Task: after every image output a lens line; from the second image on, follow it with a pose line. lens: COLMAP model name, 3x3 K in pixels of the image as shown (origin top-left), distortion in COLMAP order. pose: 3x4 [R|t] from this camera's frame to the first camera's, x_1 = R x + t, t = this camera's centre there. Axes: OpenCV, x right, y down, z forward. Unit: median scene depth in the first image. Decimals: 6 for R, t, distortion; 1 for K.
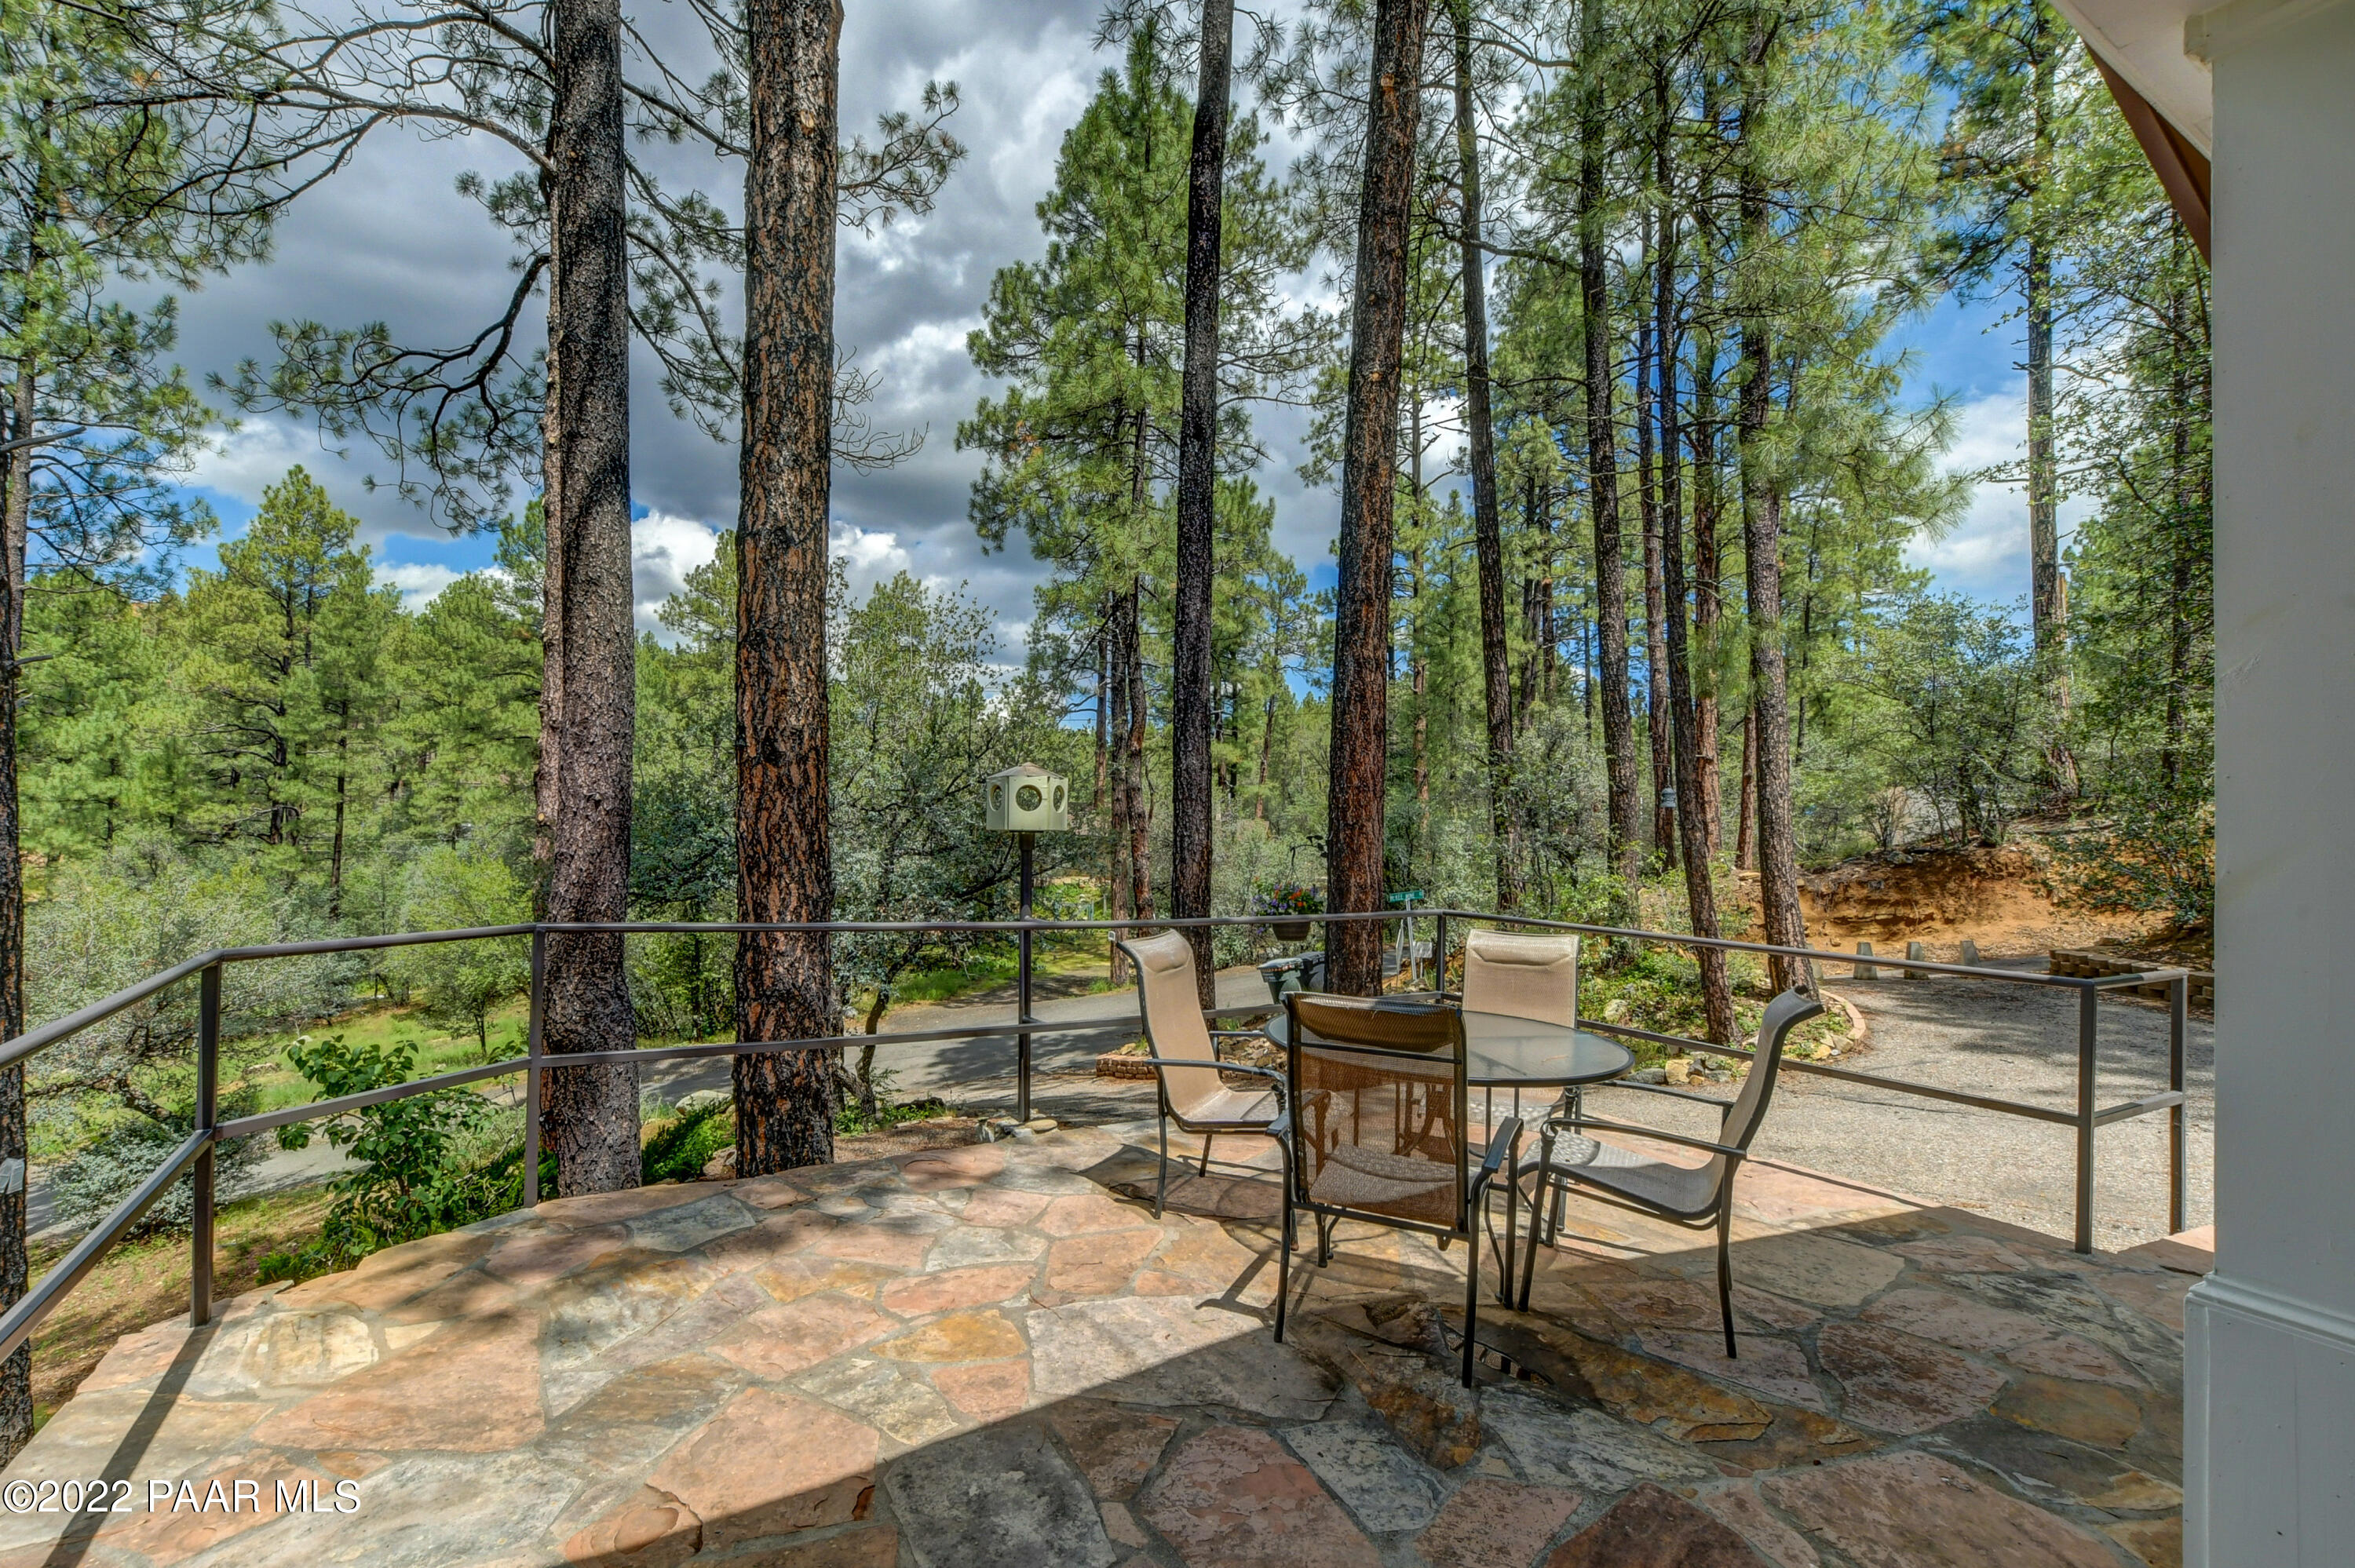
lens RADIAL K [[1061.5, 0, 1157.0], [0, 1061.5, 799.2], [0, 0, 1]] dist [-0.020100, 0.001267]
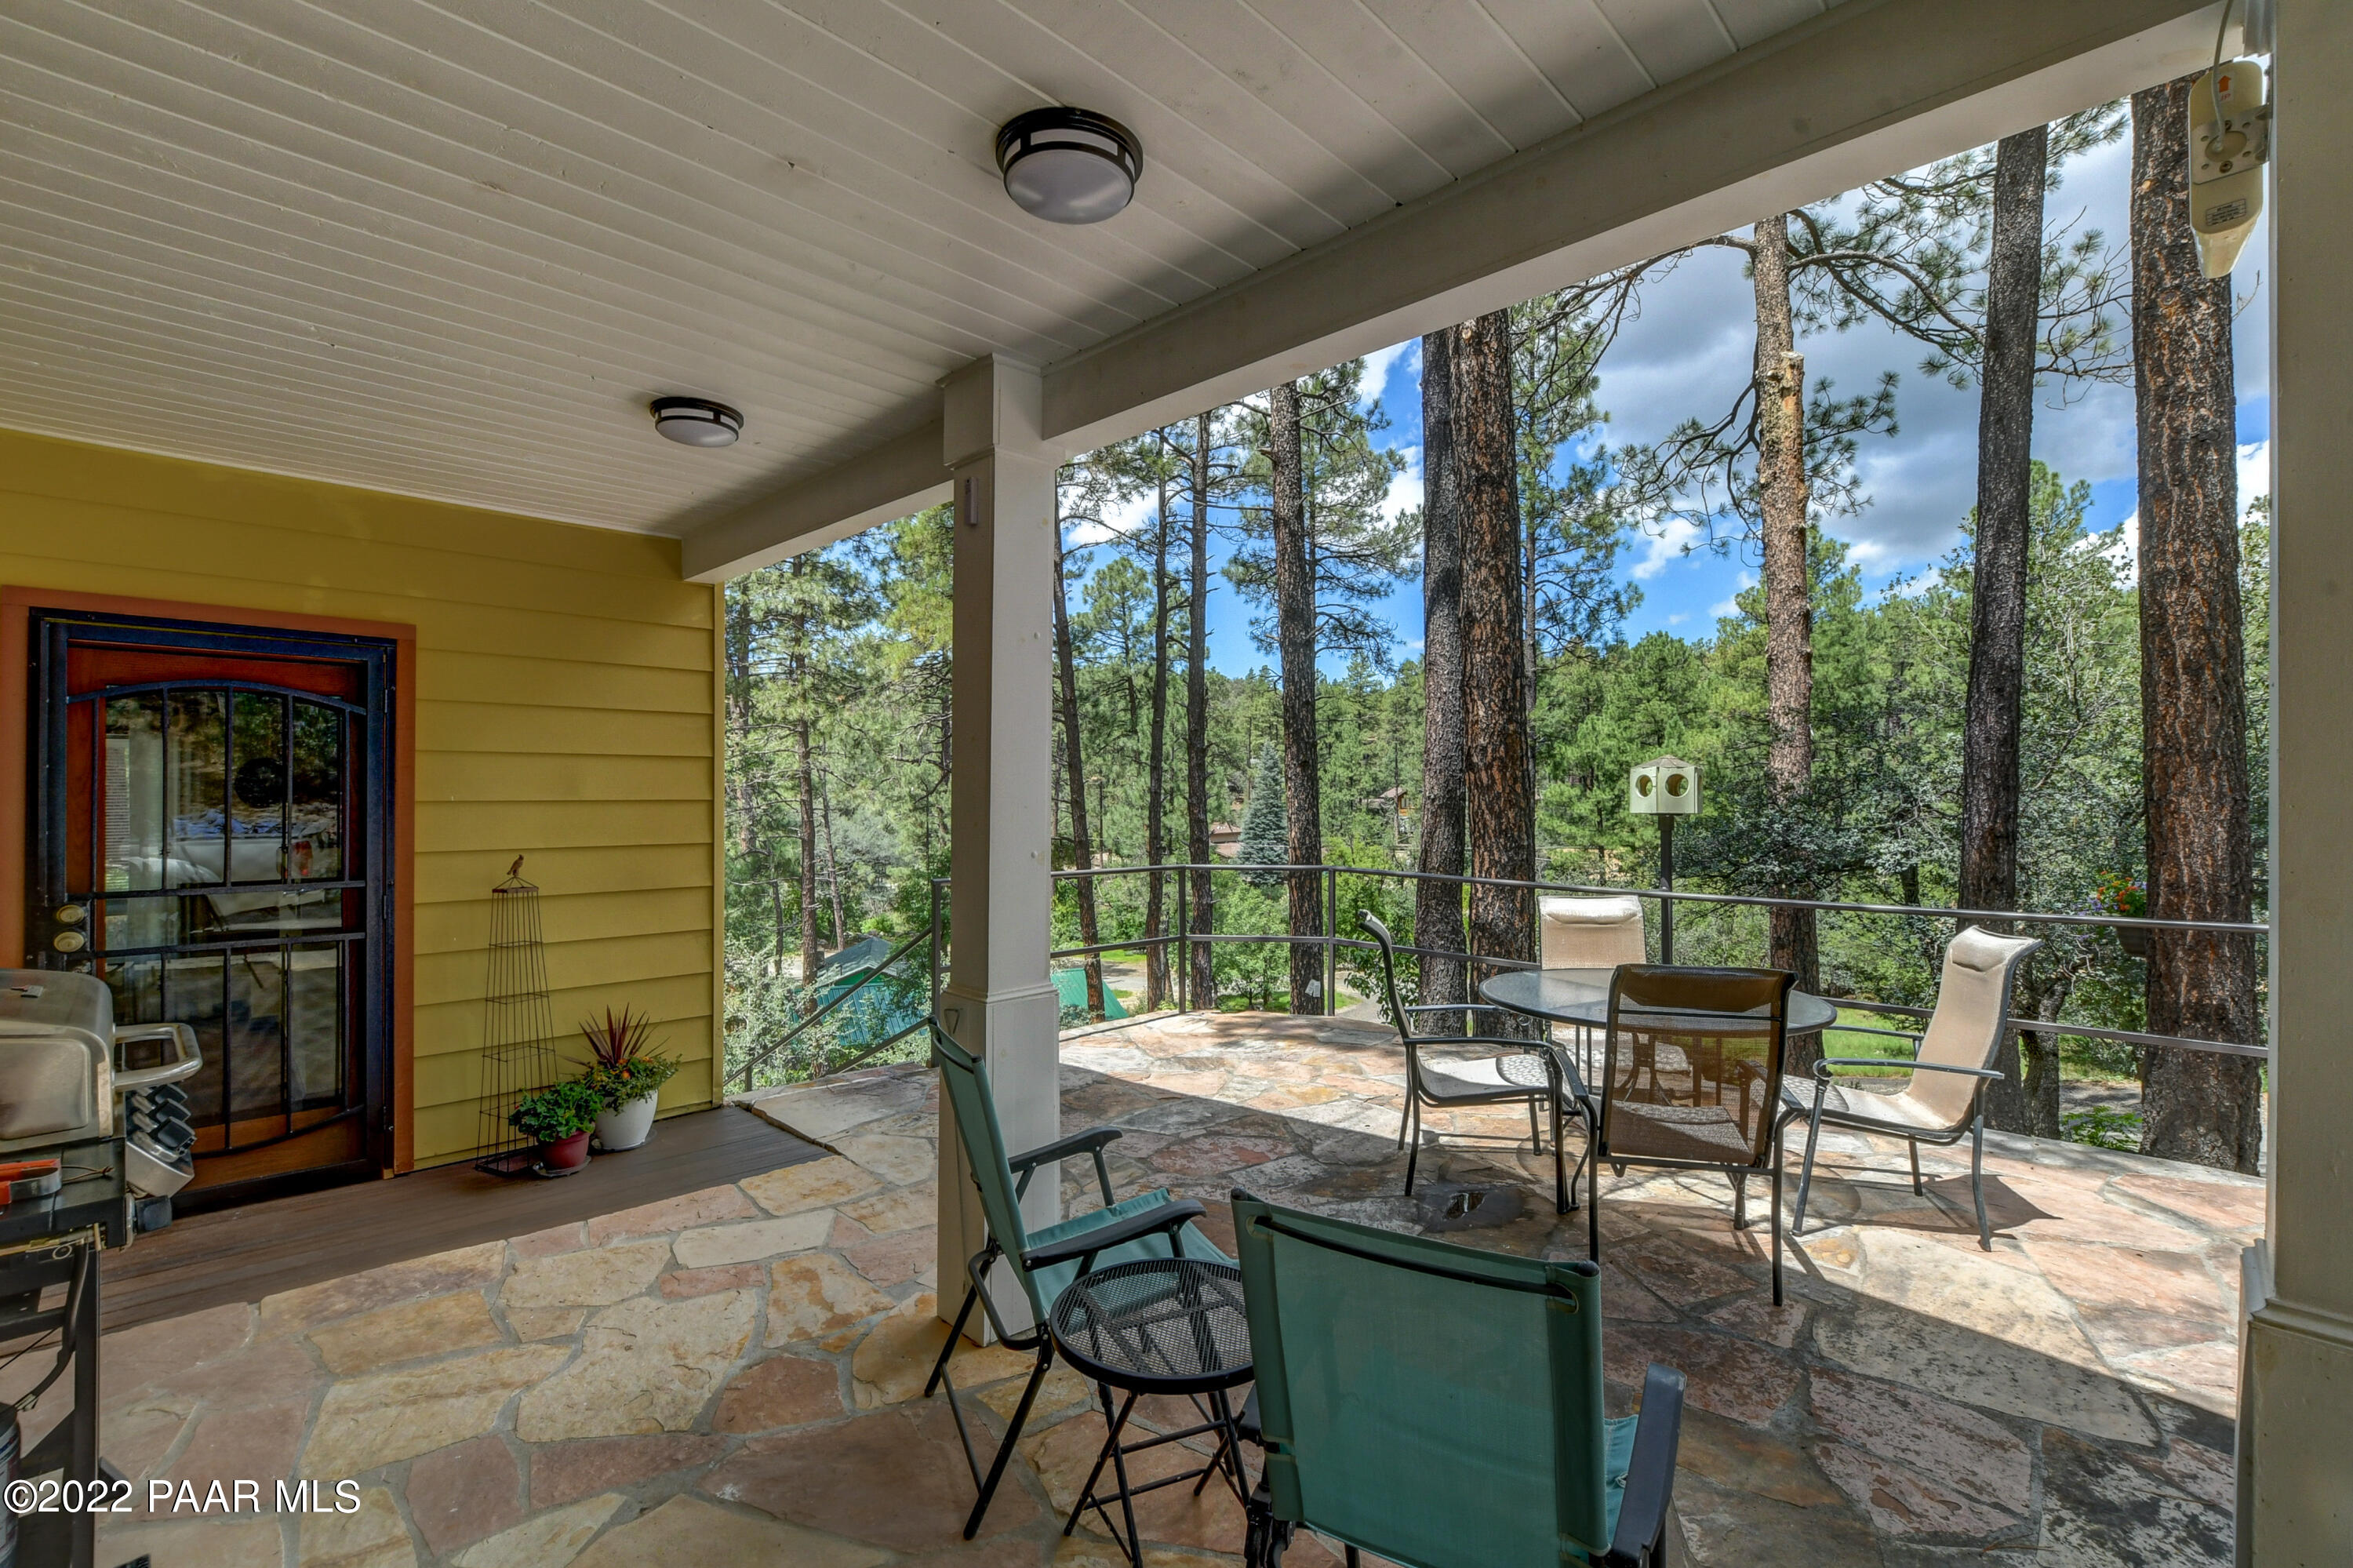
lens RADIAL K [[1054.1, 0, 1145.6], [0, 1054.1, 803.0], [0, 0, 1]] dist [-0.007101, 0.000239]
pose [[0.241241, -0.023347, -0.970184, 0.271219], [0.025393, 0.999520, -0.017739, 0.007361], [0.970133, -0.020357, 0.241718, 0.054198]]
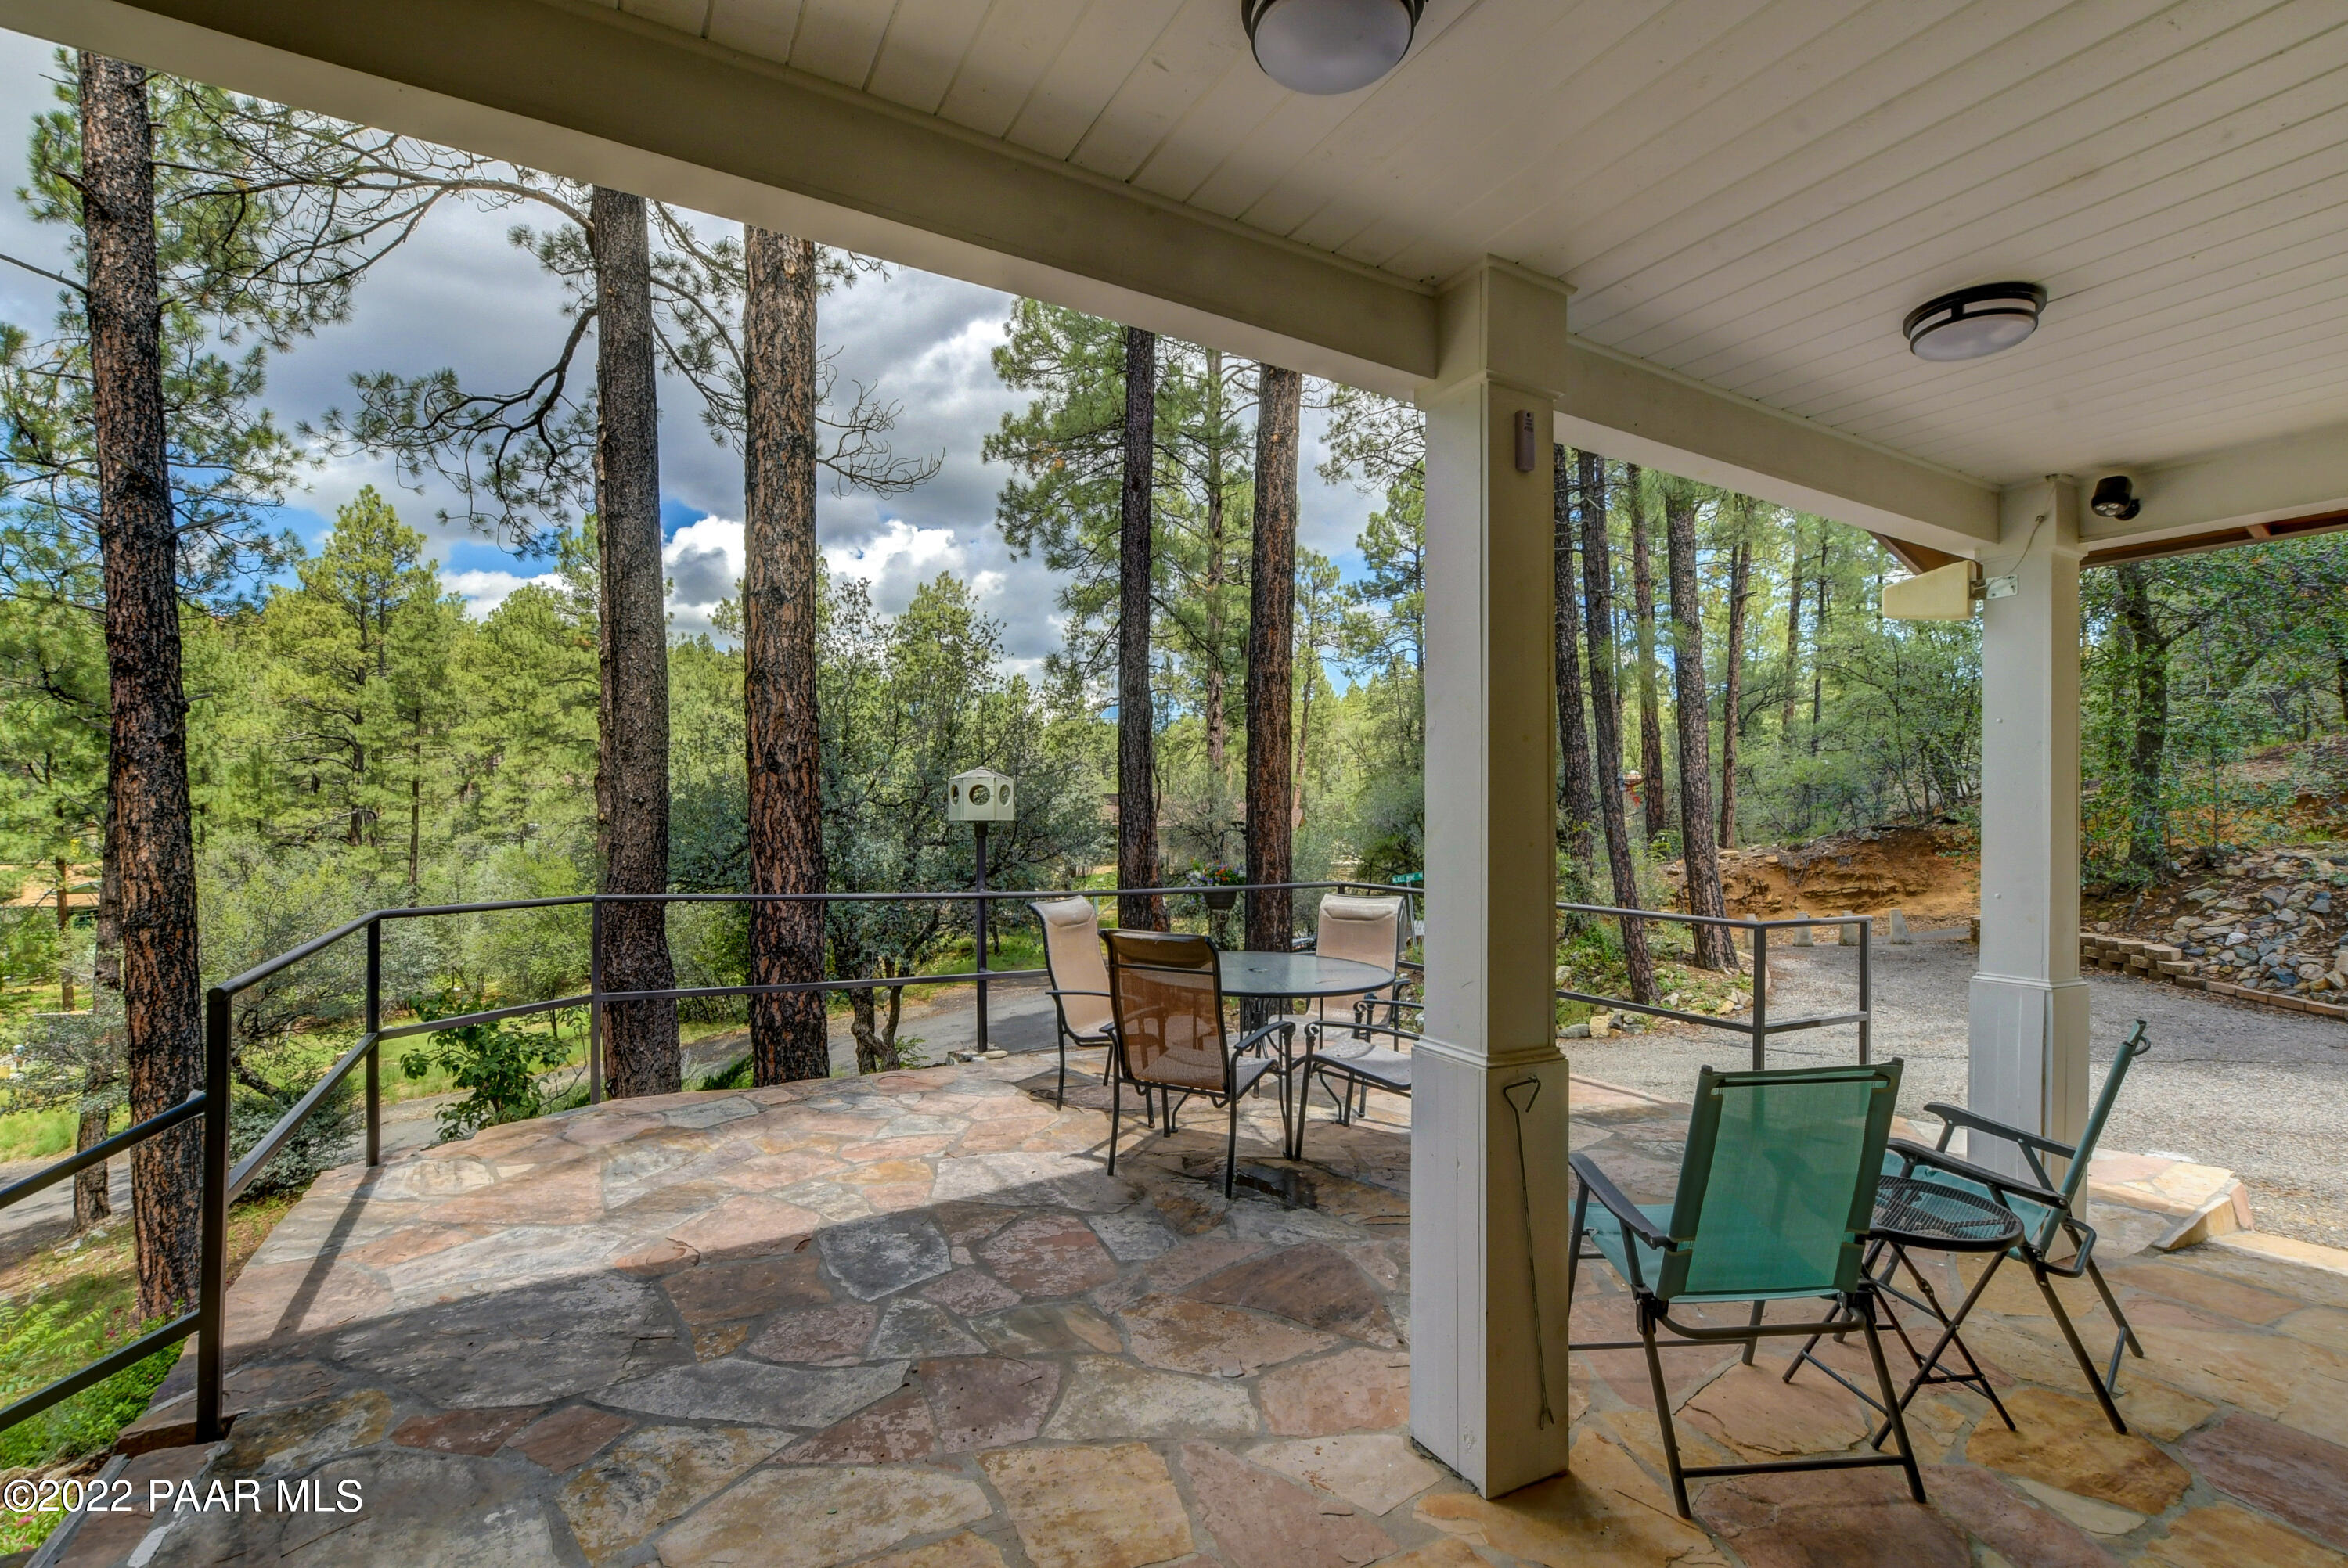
lens RADIAL K [[1061.2, 0, 1184.6], [0, 1061.2, 803.1], [0, 0, 1]] dist [-0.019782, 0.000809]
pose [[0.999532, -0.015932, -0.026097, 0.047509], [0.016281, 0.999780, 0.013187, -0.001260], [0.025881, -0.013606, 0.999572, -0.076934]]
